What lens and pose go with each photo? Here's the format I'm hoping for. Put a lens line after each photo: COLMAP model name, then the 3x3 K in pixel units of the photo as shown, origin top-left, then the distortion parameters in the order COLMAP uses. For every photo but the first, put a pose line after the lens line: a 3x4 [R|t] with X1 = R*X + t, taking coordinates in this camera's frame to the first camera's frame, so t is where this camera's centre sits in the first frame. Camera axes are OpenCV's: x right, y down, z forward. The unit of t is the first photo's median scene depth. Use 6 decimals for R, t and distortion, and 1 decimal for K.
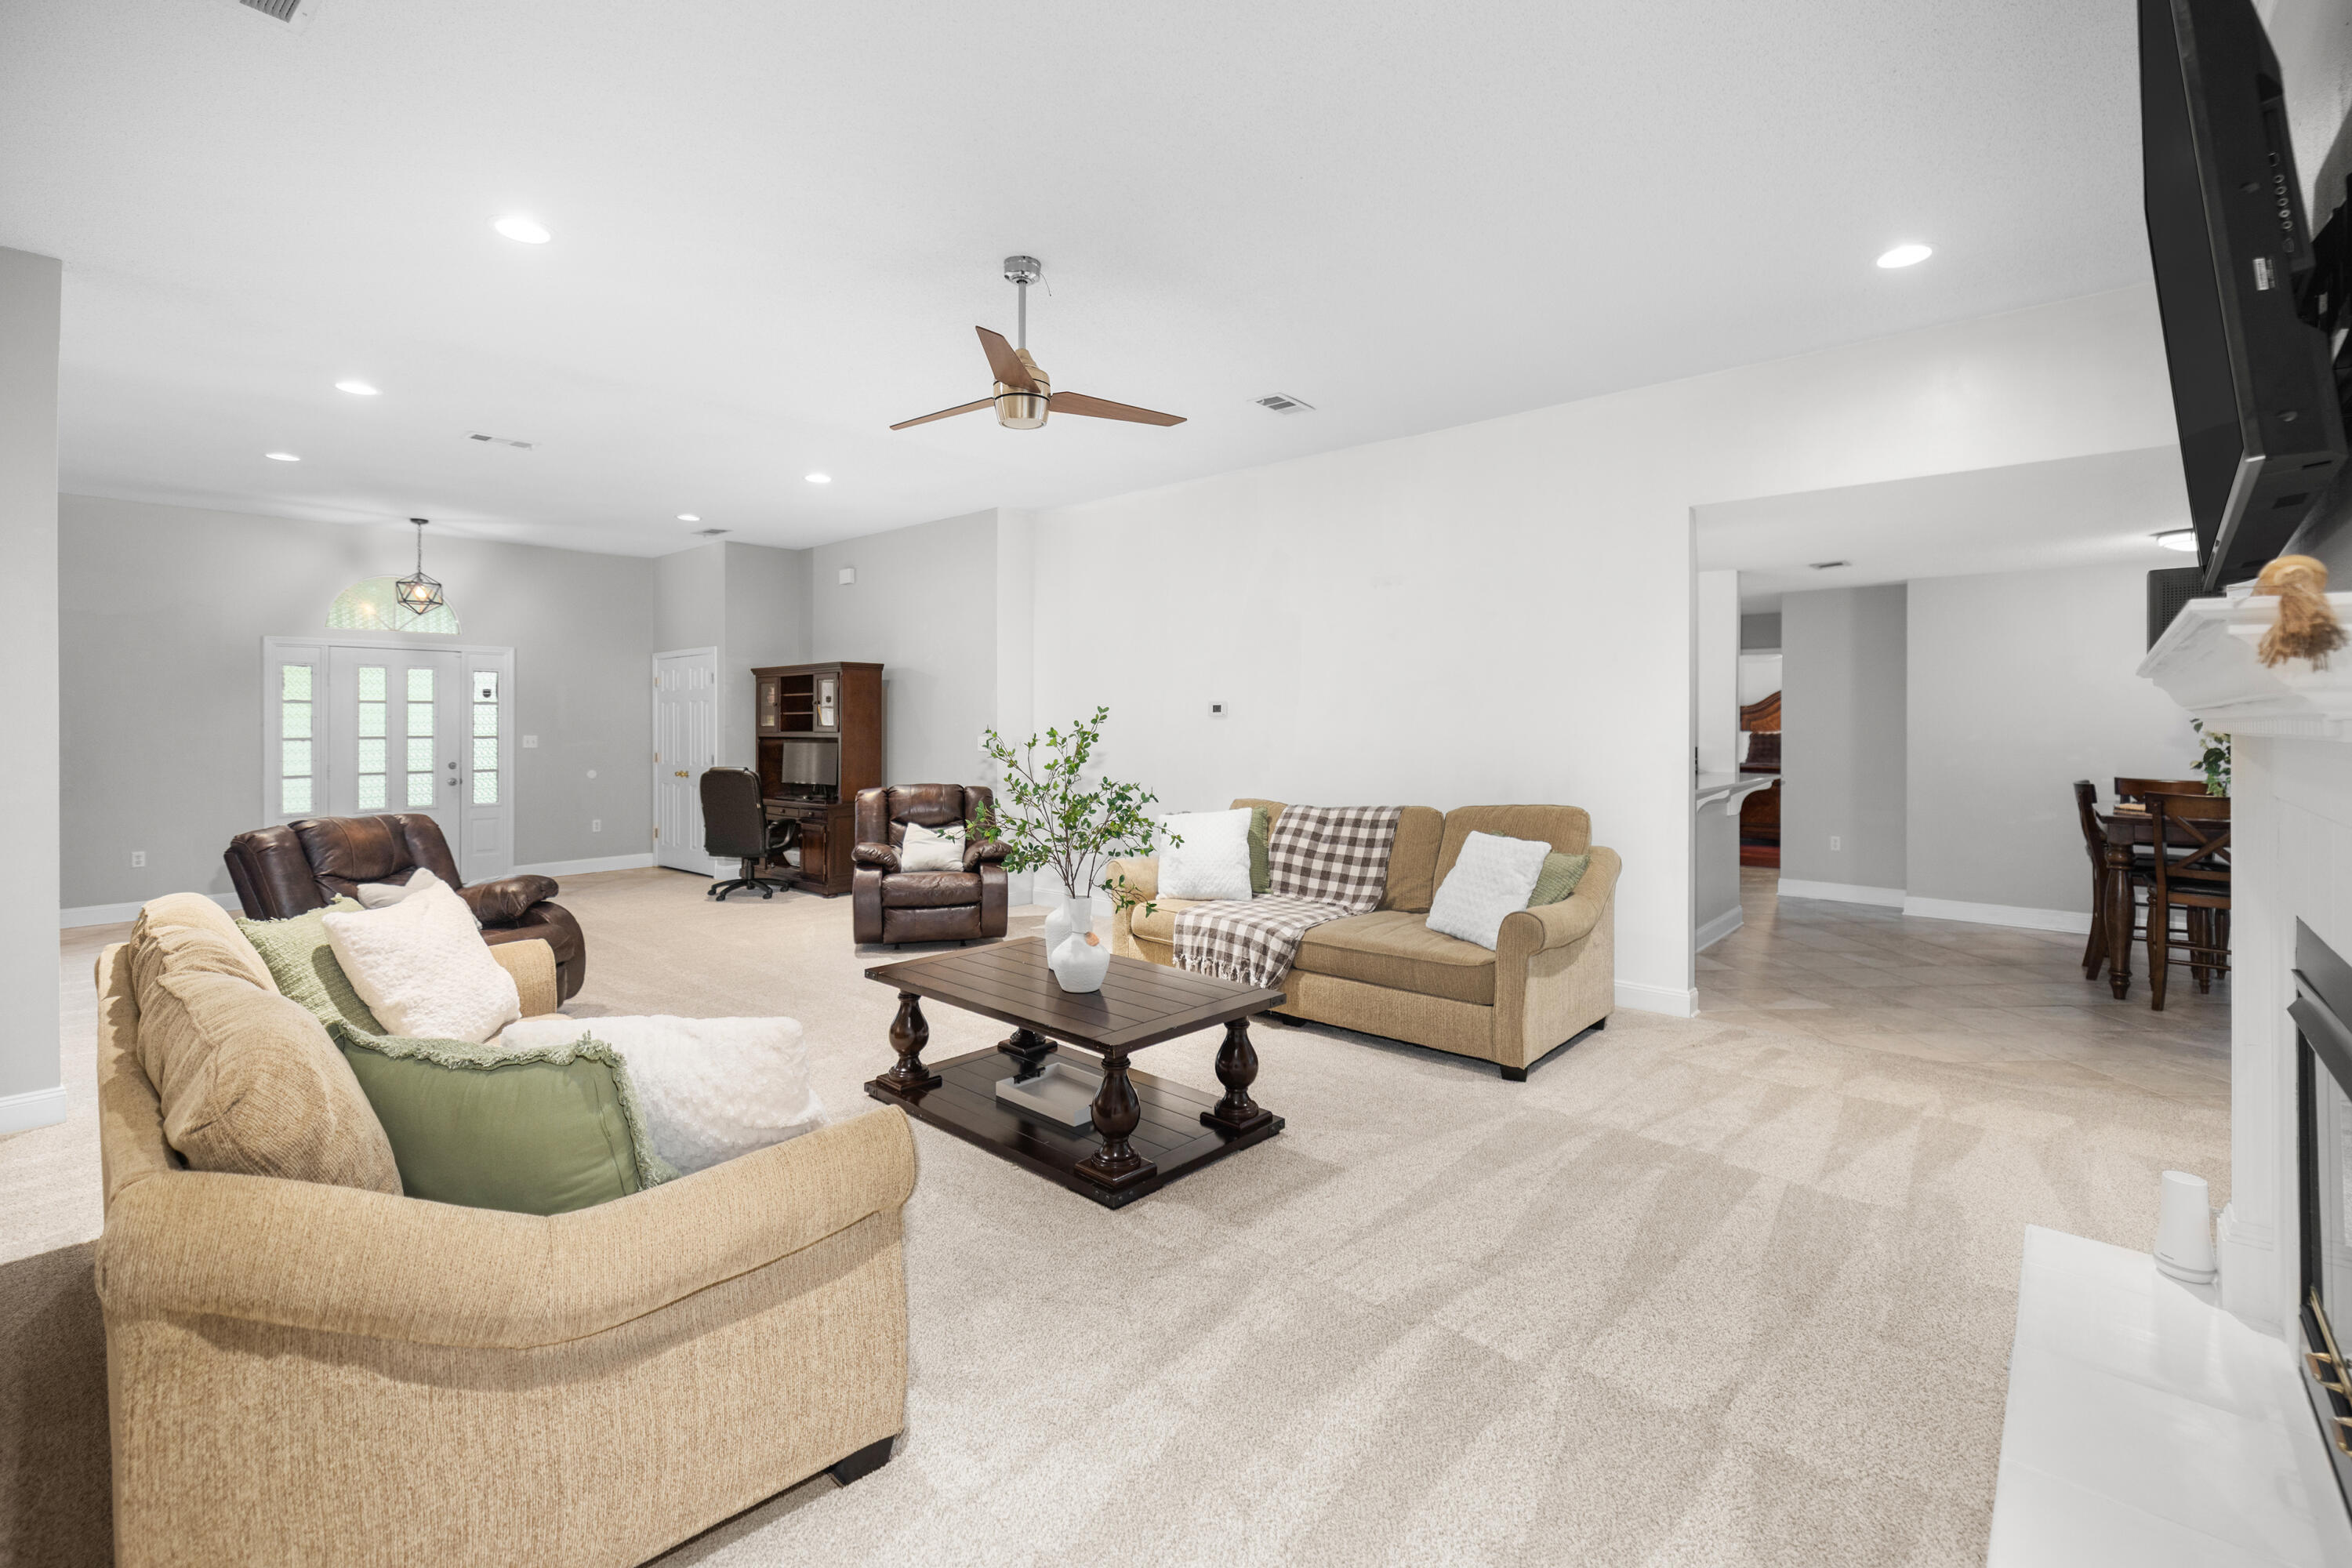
lens RADIAL K [[1035.0, 0, 1166.4], [0, 1035.0, 720.6], [0, 0, 1]] dist [-0.000451, -0.000026]
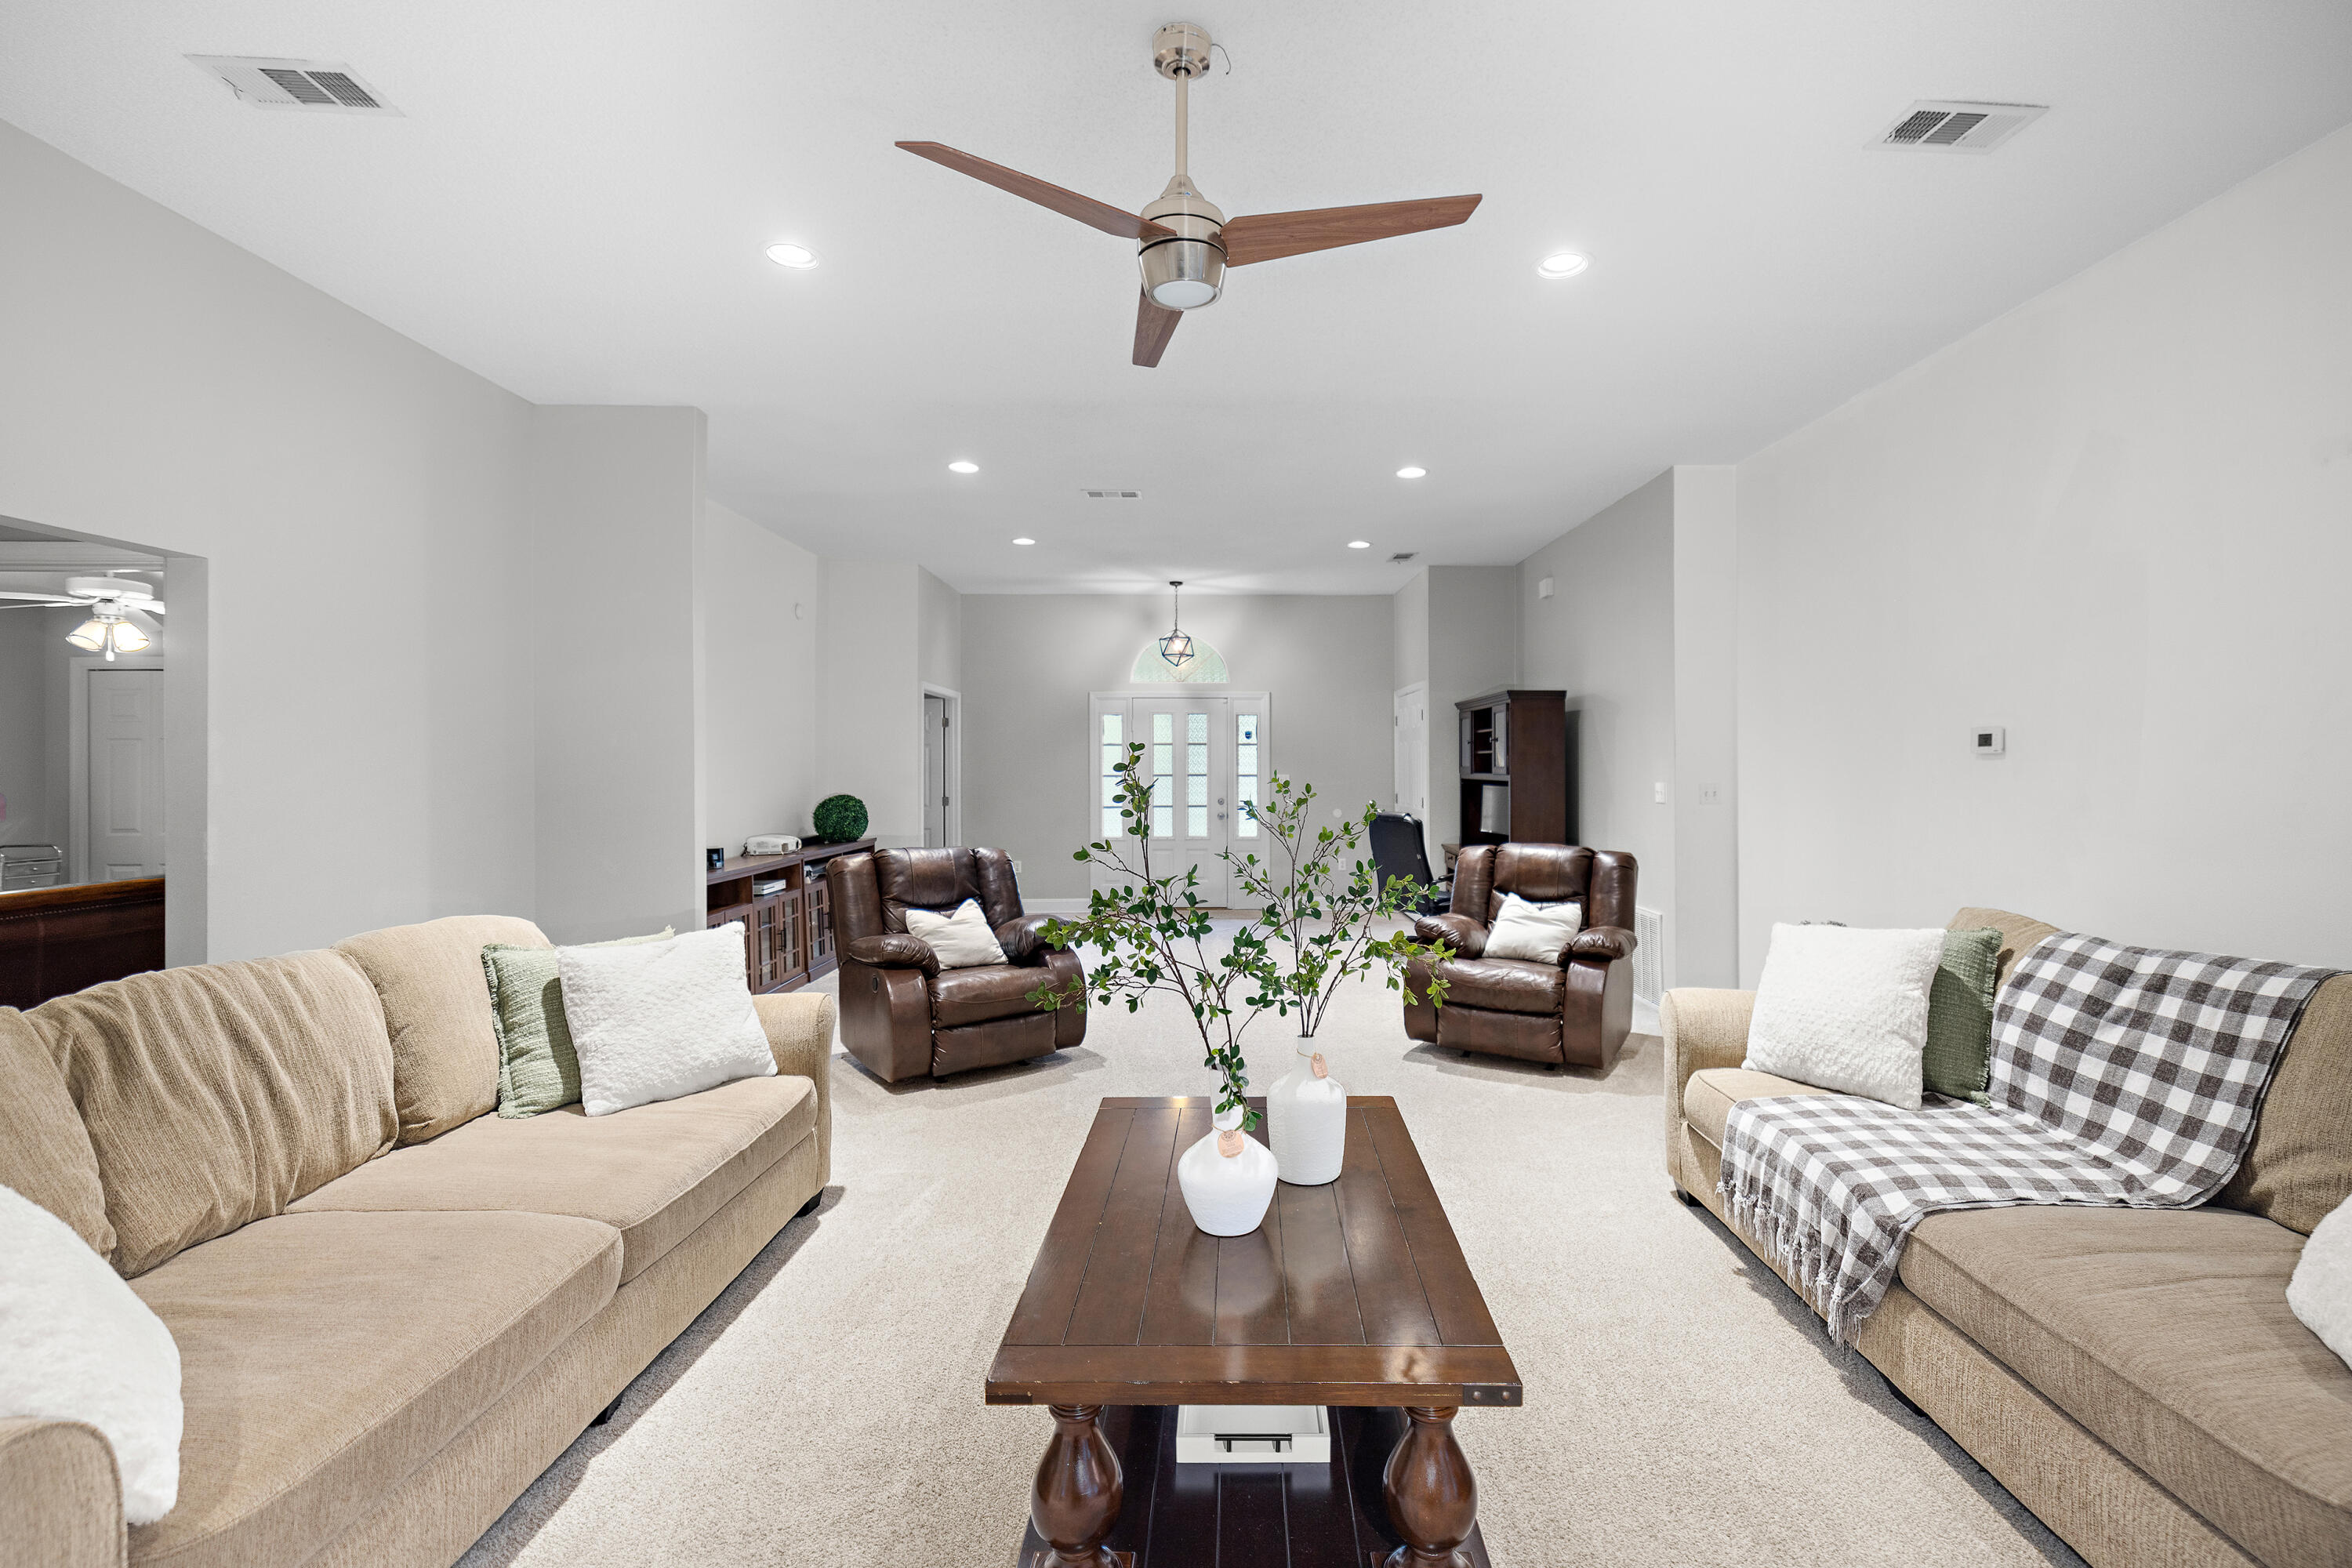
lens RADIAL K [[1055.4, 0, 1245.9], [0, 1055.4, 751.7], [0, 0, 1]] dist [0.002262, -0.000094]
pose [[0.687084, -0.006287, -0.726550, 0.228737], [0.001954, 0.999975, -0.006805, -0.002536], [0.726575, 0.003256, 0.687080, 0.379401]]
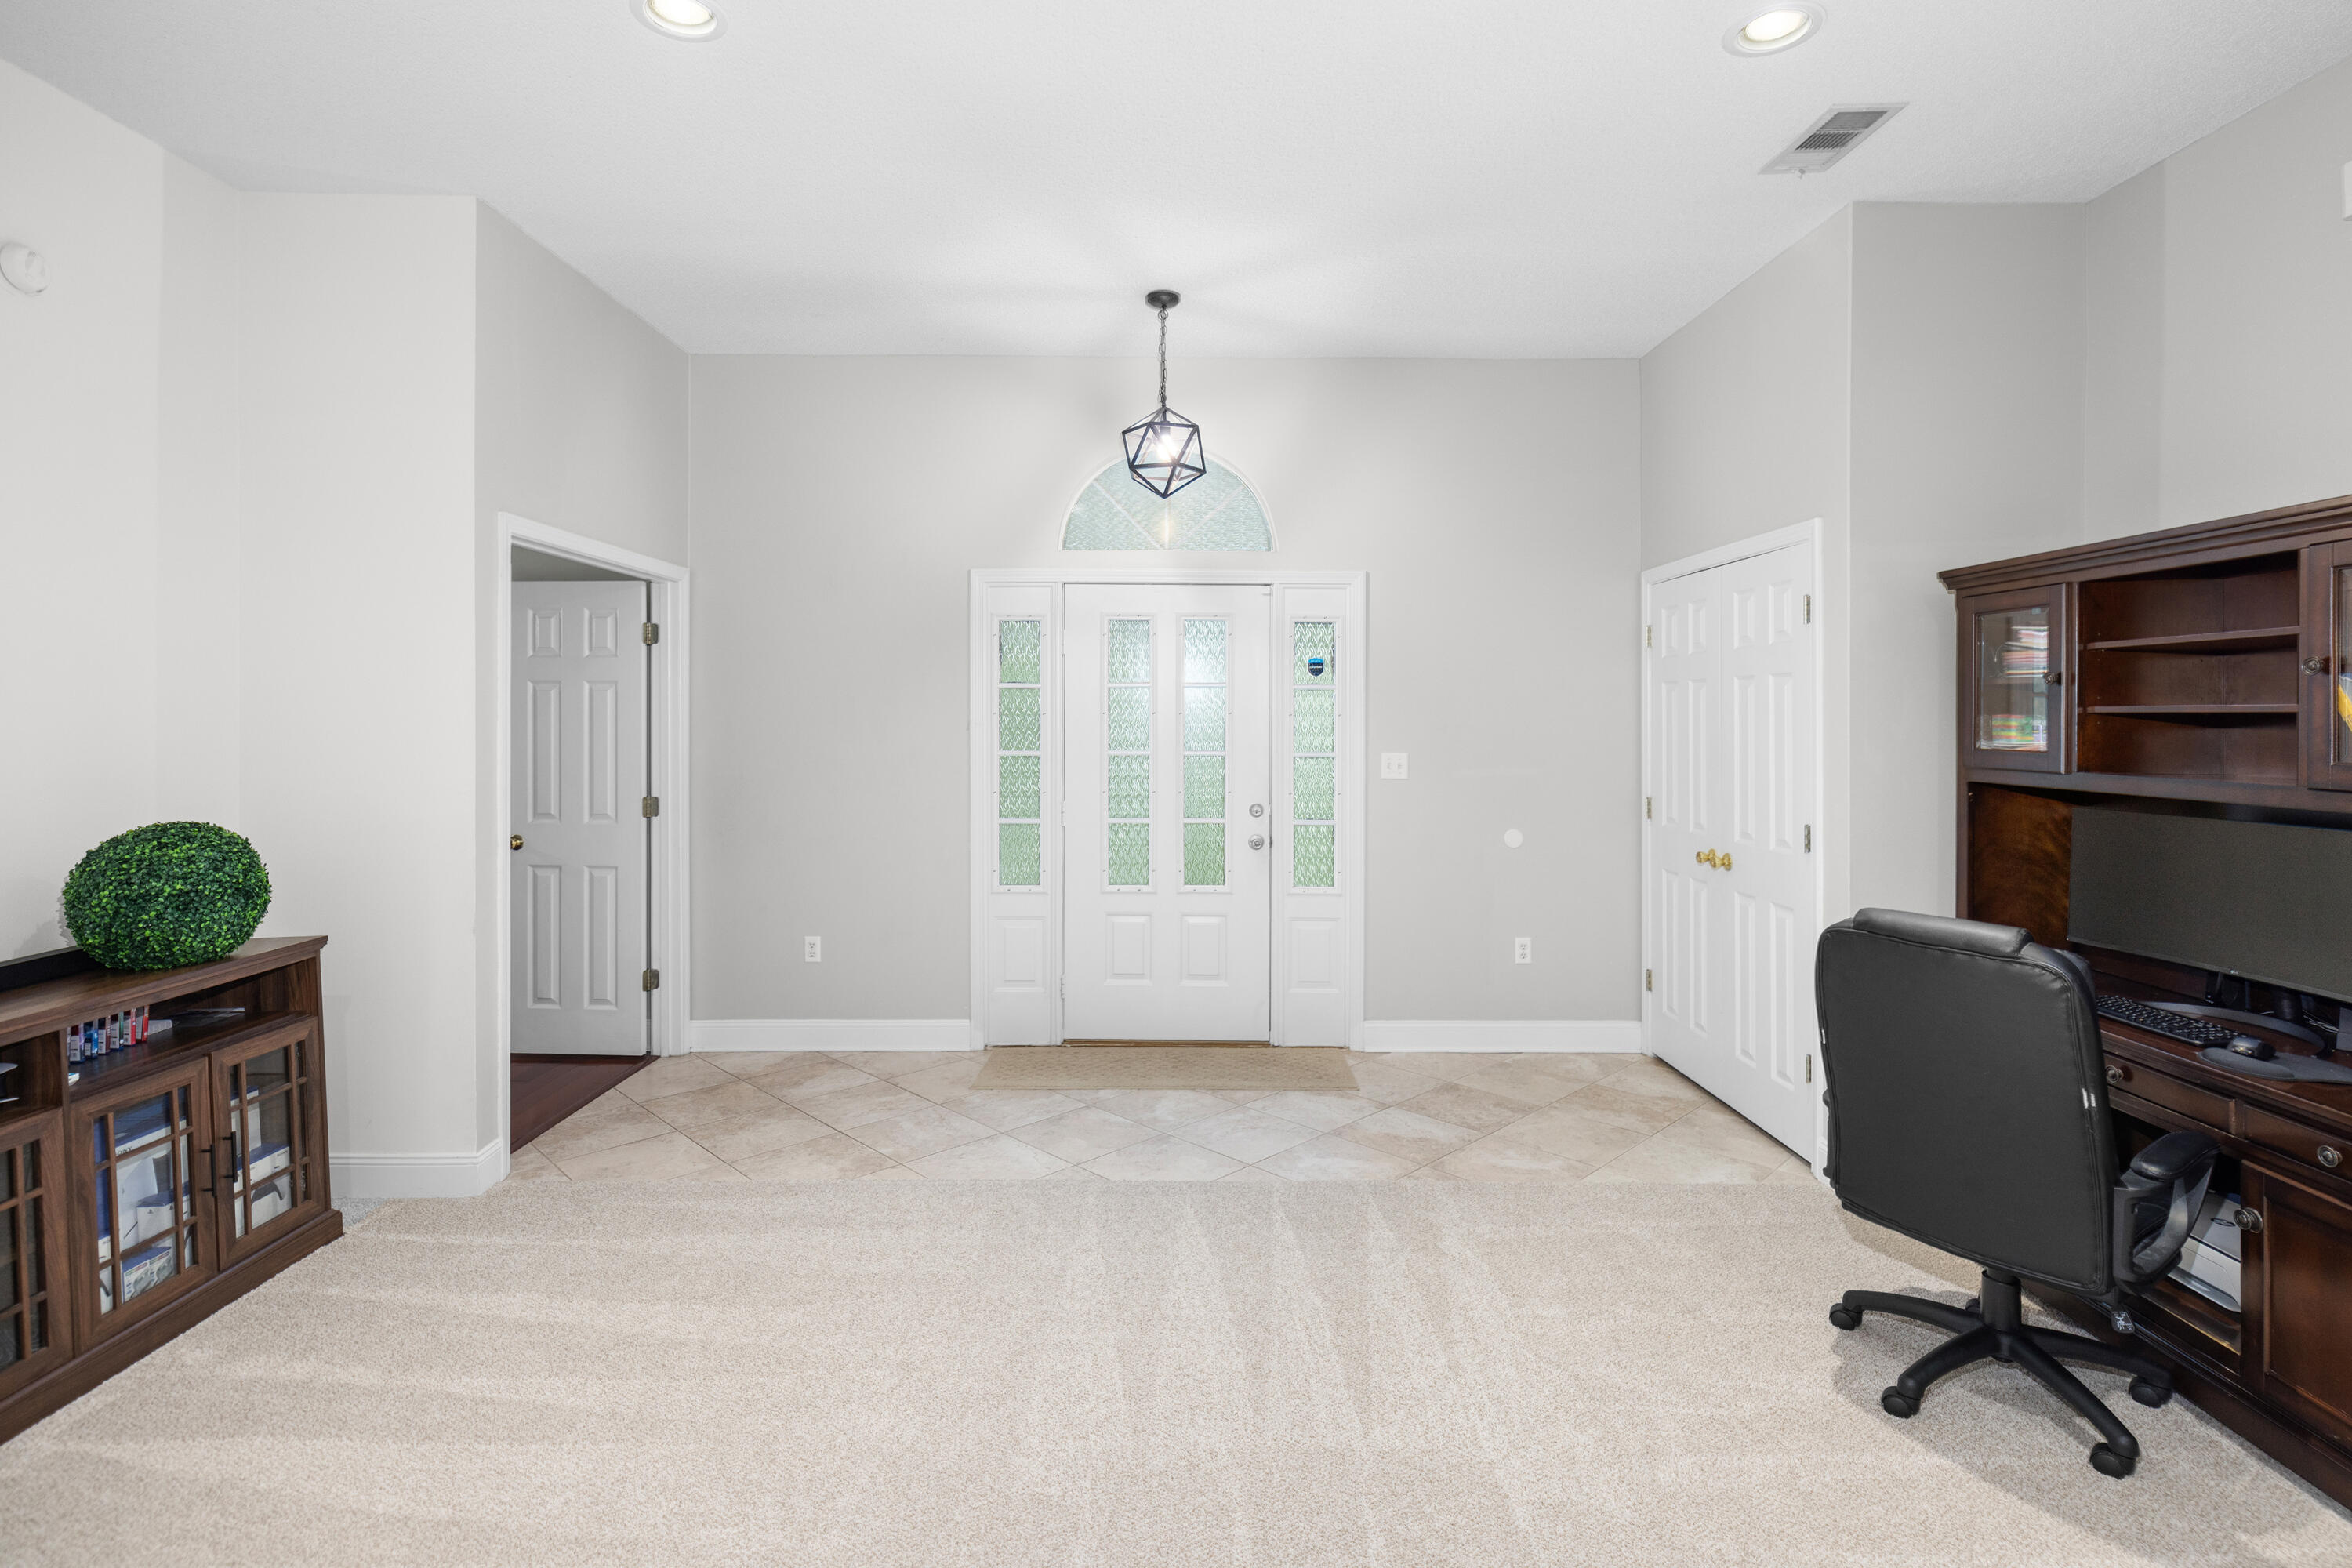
lens RADIAL K [[1112.8, 0, 1167.3], [0, 1112.8, 715.3], [0, 0, 1]] dist [0.001117, 0.000106]
pose [[0.652852, 0.007889, -0.757444, -0.475877], [-0.003799, 0.999967, 0.007141, -0.010224], [0.757476, -0.001784, 0.652861, 0.949147]]
